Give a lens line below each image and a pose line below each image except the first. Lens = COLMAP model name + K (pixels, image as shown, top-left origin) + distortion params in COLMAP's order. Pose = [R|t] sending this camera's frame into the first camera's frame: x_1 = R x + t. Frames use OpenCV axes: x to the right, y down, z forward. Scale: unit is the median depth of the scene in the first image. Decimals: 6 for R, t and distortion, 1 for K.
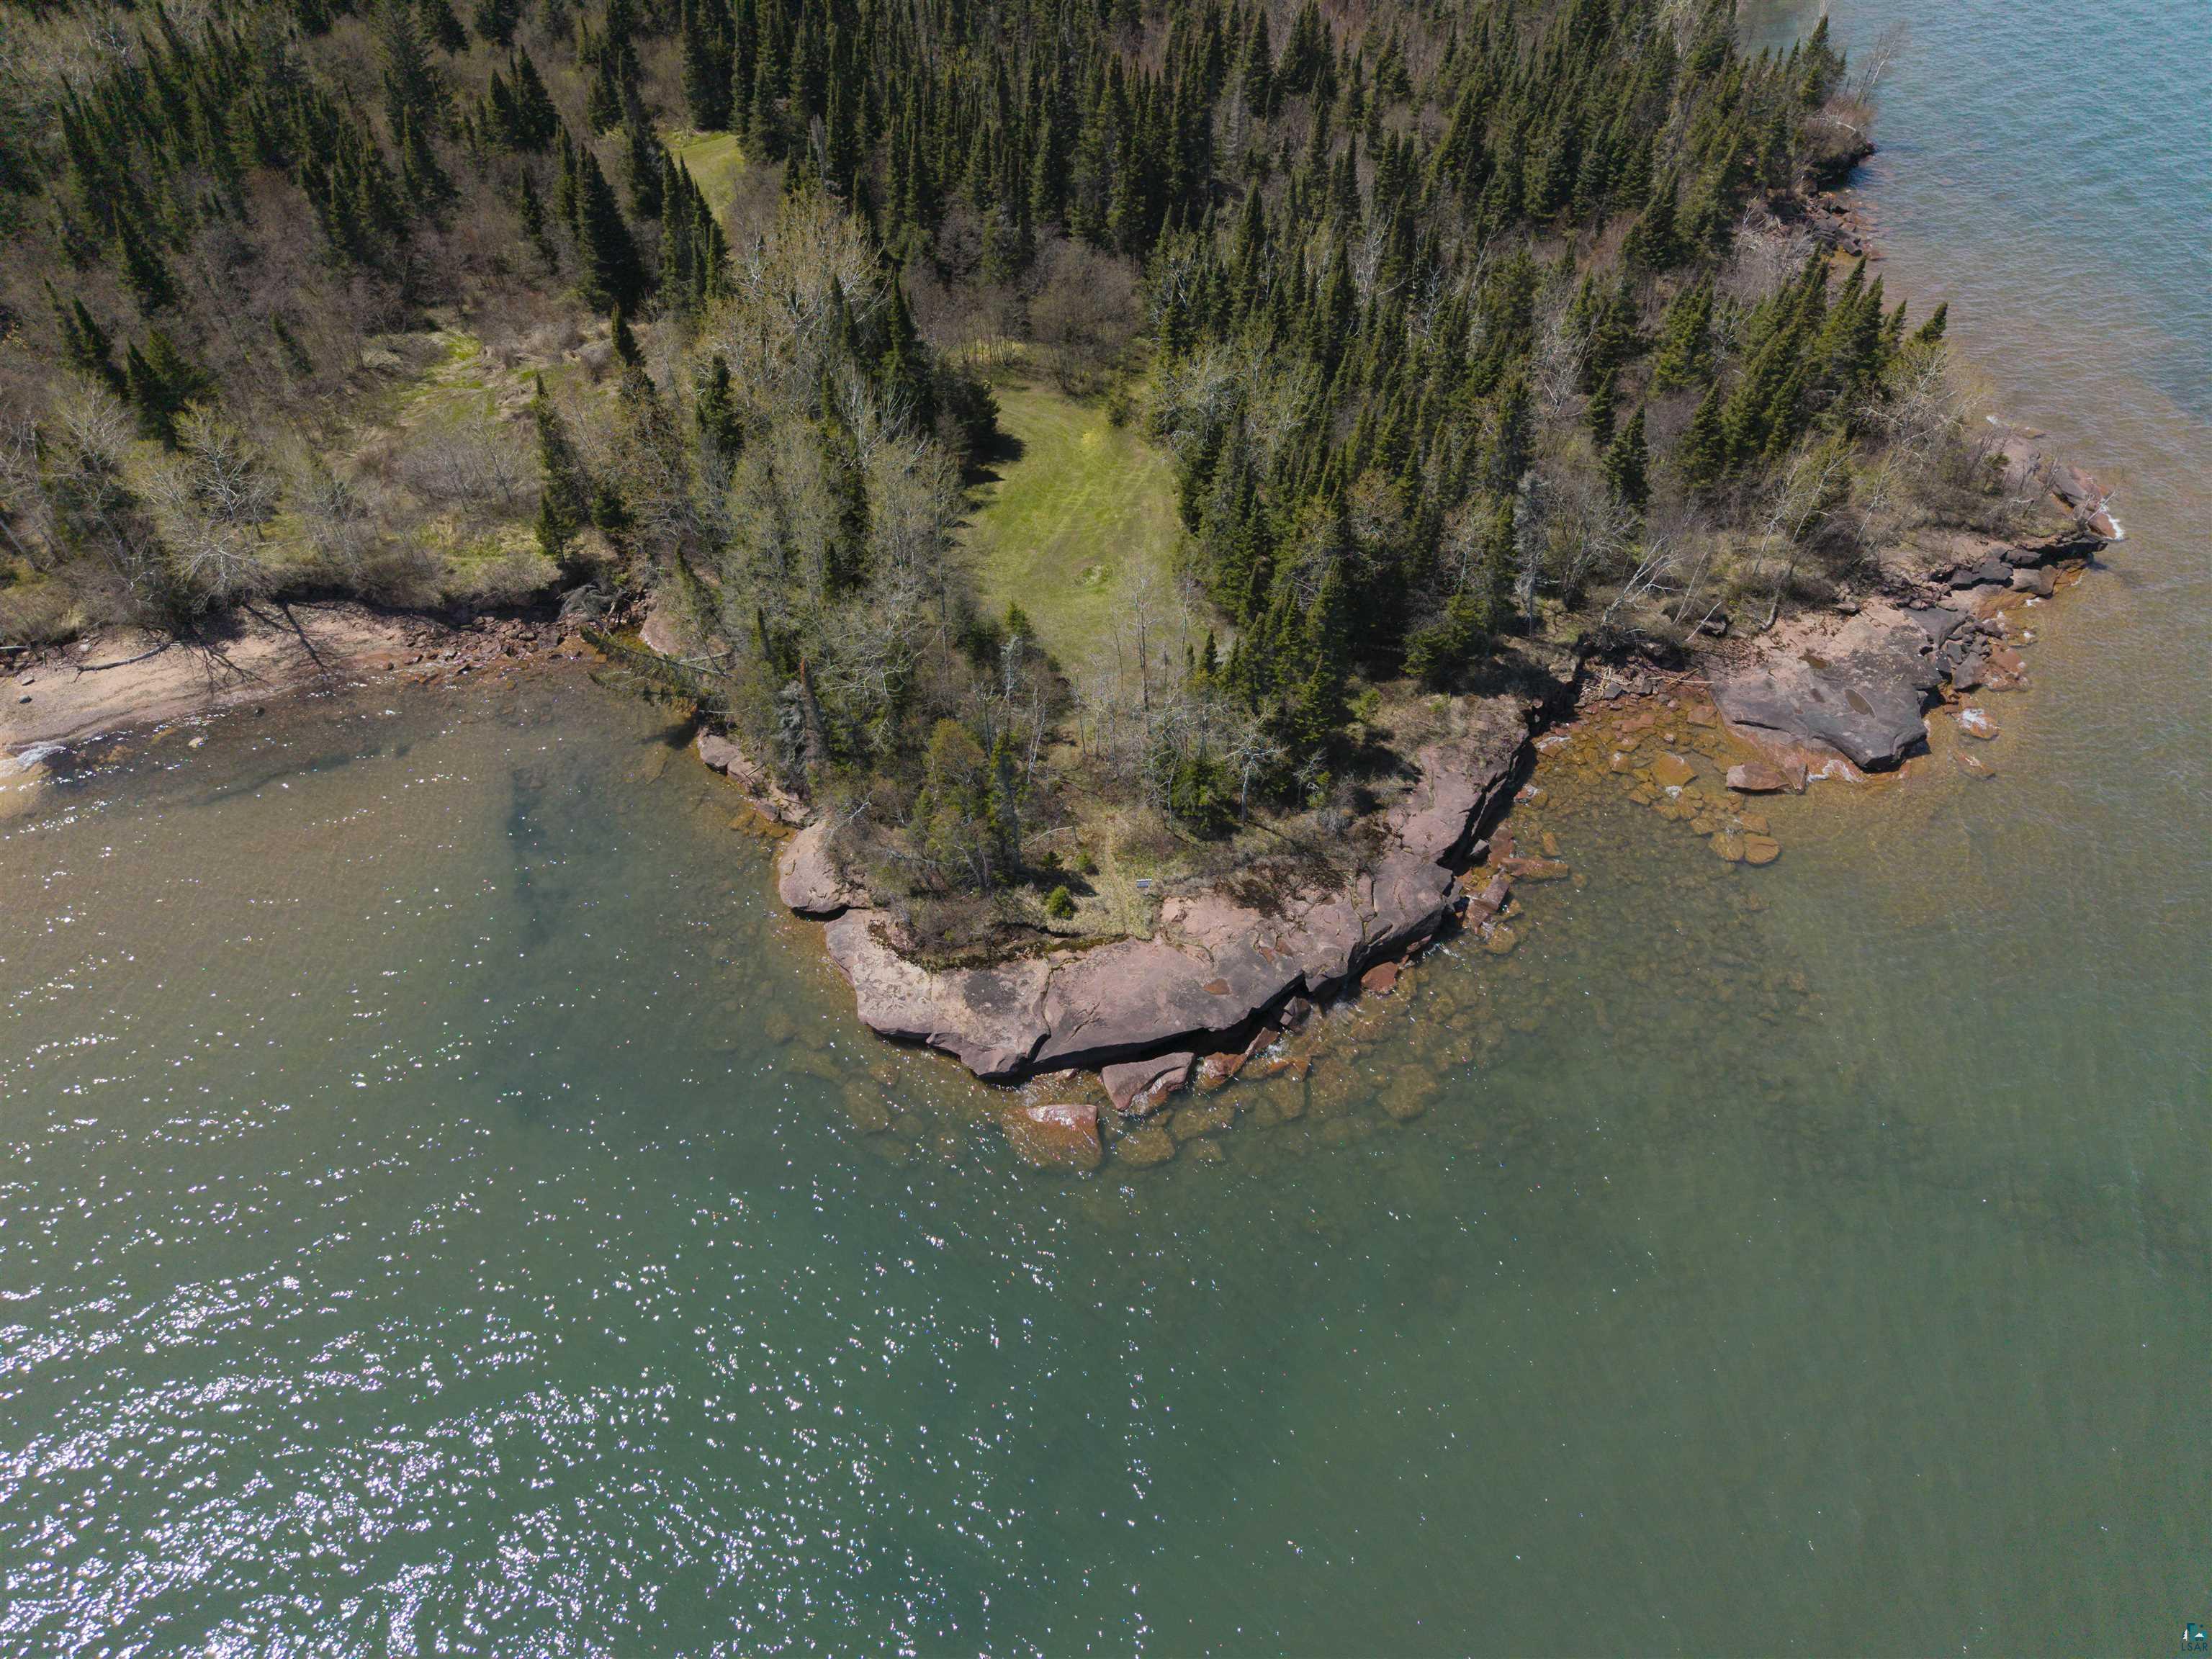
lens RADIAL K [[1478.1, 0, 1111.8], [0, 1478.1, 842.1], [0, 0, 1]] dist [0.024896, -0.025832]
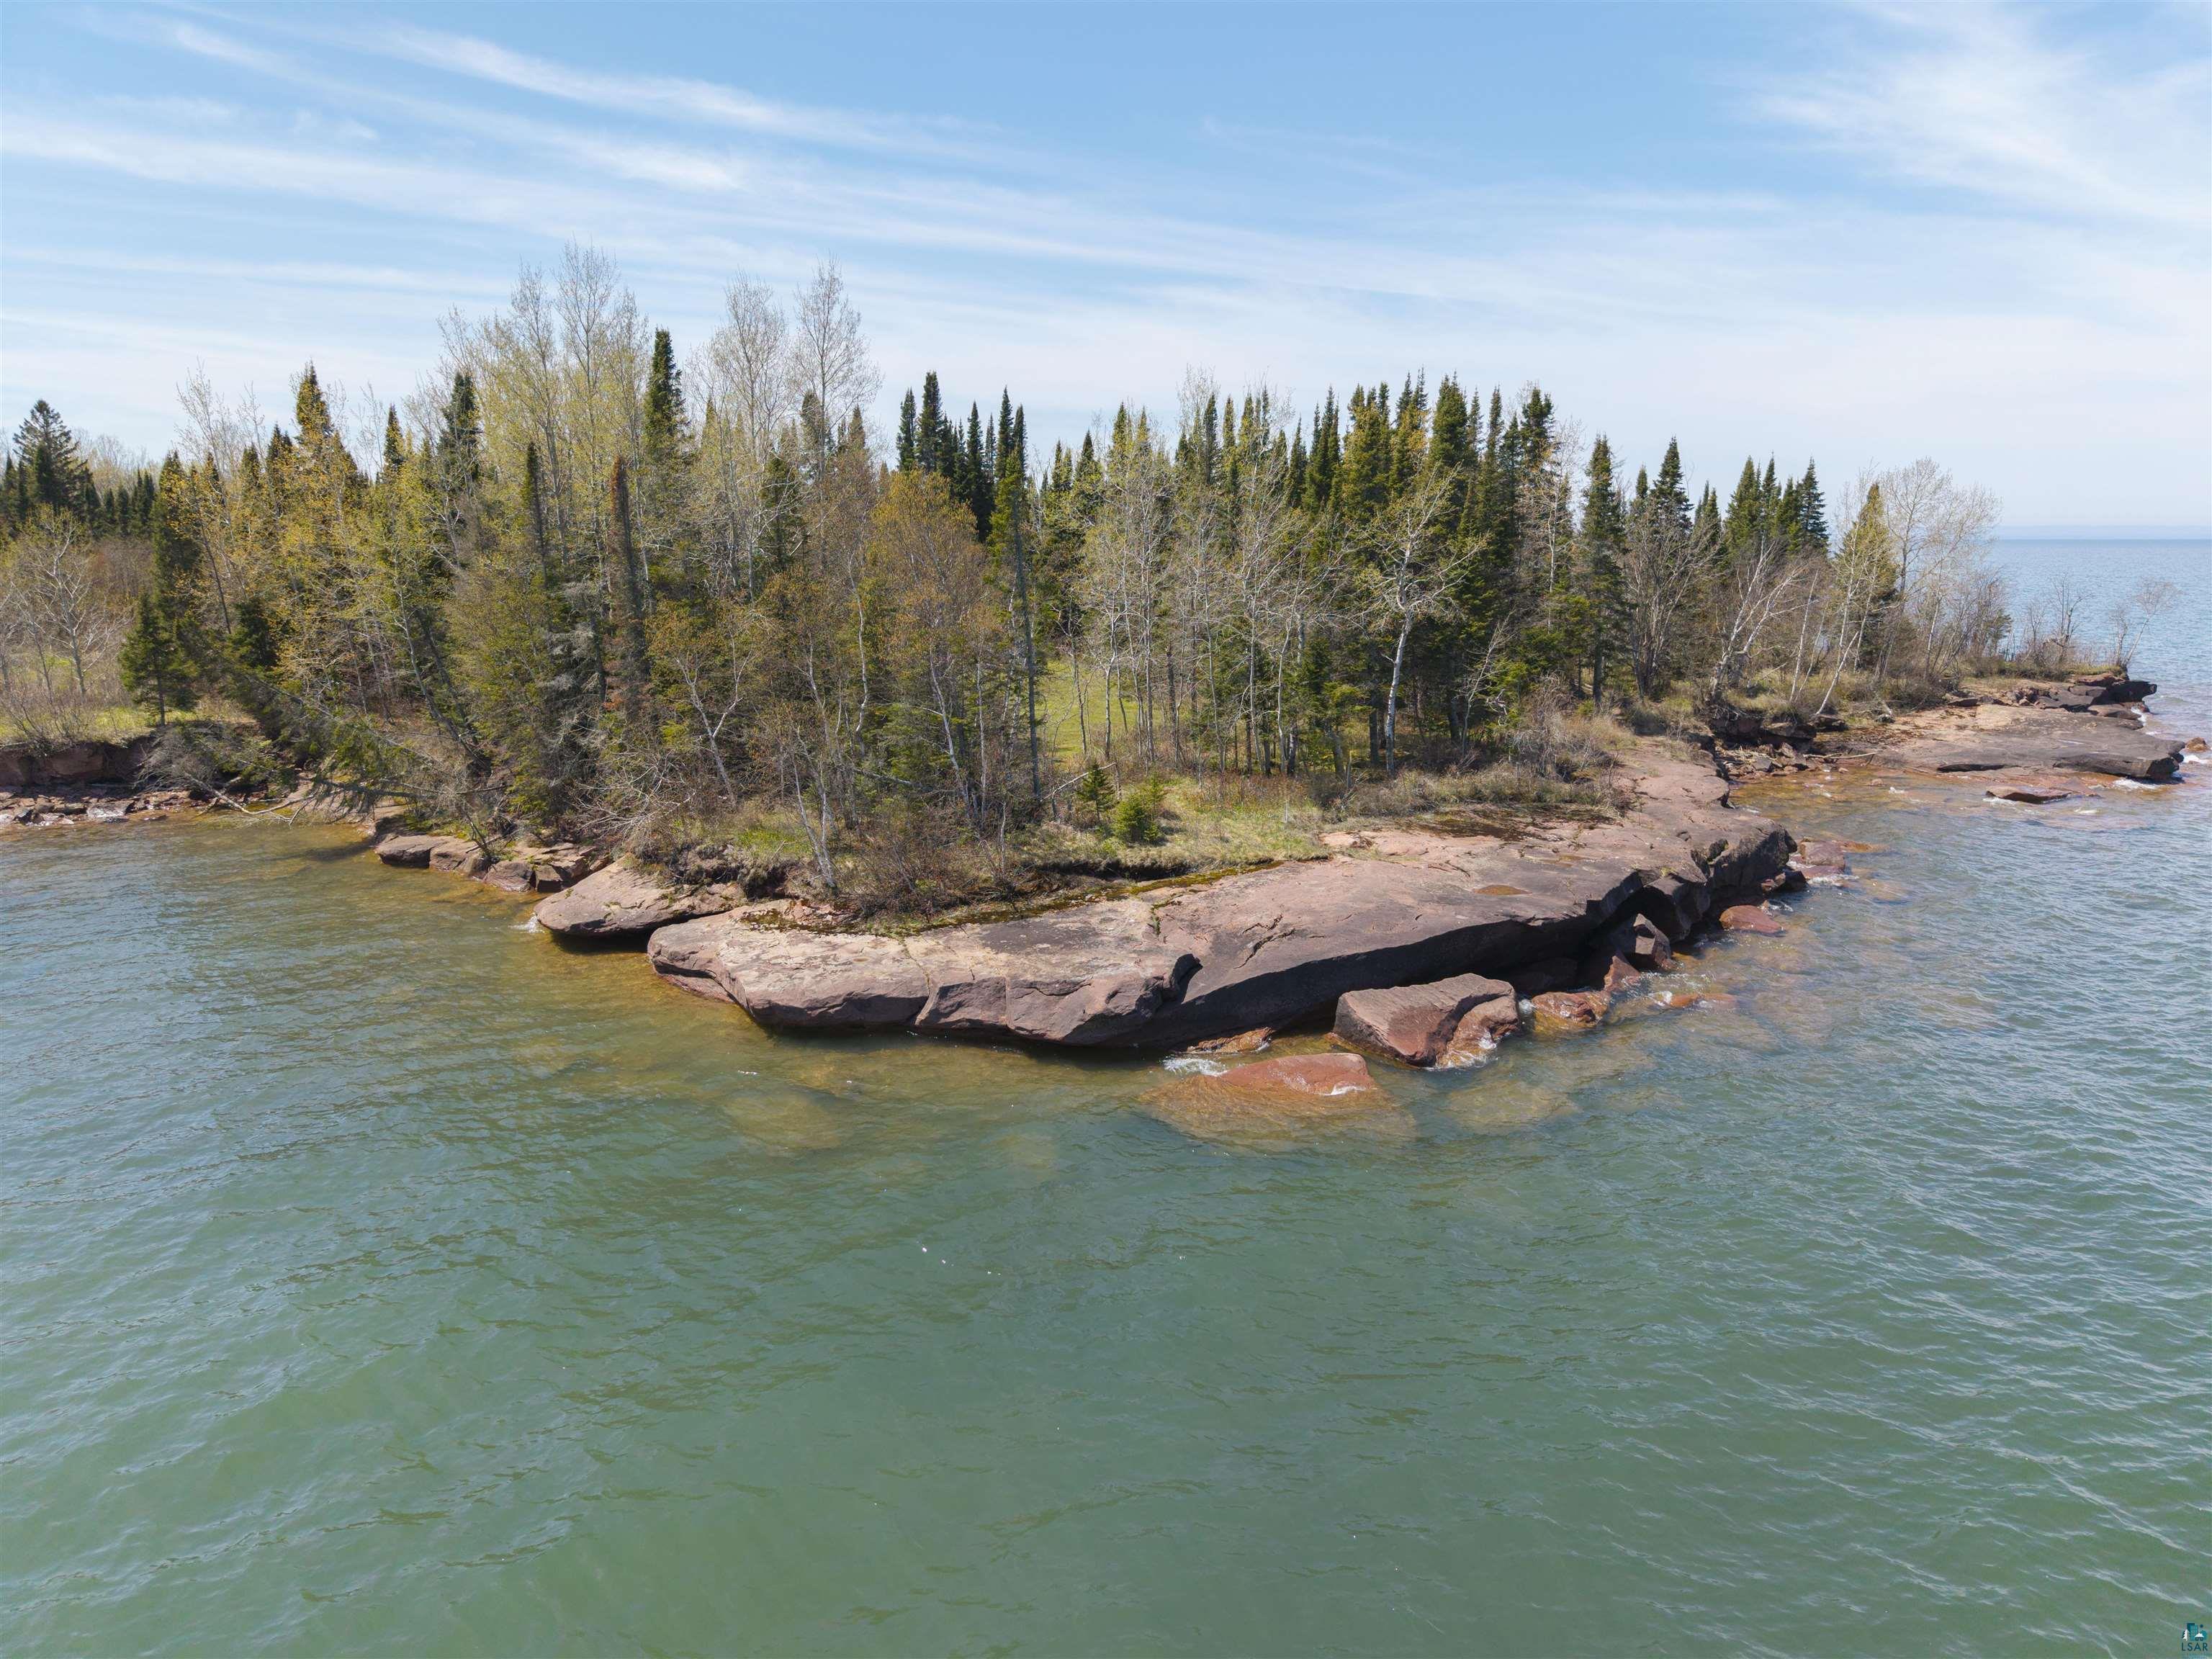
lens RADIAL K [[1478.1, 0, 1098.7], [0, 1478.1, 844.3], [0, 0, 1]] dist [0.024896, -0.025832]
pose [[0.975740, -0.048700, 0.213446, -0.140184], [0.156535, 0.836801, -0.524653, 0.279890], [-0.153061, 0.545337, 0.824124, 0.526644]]
